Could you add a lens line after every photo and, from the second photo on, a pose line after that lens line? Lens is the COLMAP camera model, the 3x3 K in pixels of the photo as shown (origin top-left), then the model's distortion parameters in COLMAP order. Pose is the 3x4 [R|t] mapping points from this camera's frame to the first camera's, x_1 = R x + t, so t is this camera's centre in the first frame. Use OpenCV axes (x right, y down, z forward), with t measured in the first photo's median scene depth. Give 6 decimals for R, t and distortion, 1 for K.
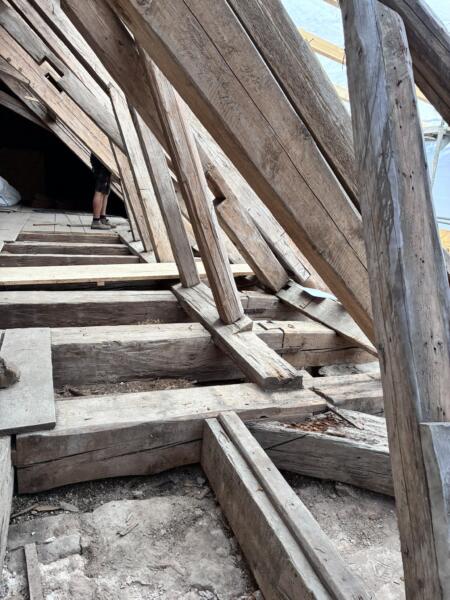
lens RADIAL K [[450.3, 0, 225.0], [0, 450.3, 300.0], [0, 0, 1]] dist [0.041269, -0.065072]
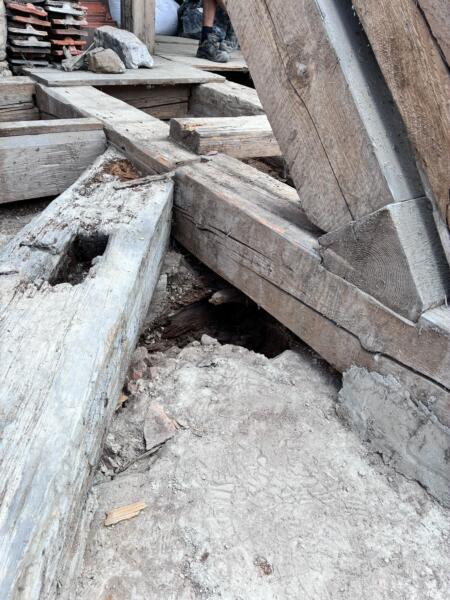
lens RADIAL K [[453.1, 0, 225.0], [0, 453.1, 300.0], [0, 0, 1]] dist [0.023216, -0.007283]
pose [[0.262728, 0.486016, -0.833524, 0.877828], [-0.320356, 0.858806, 0.399781, 0.100079], [0.910135, 0.161991, 0.381330, 0.832150]]
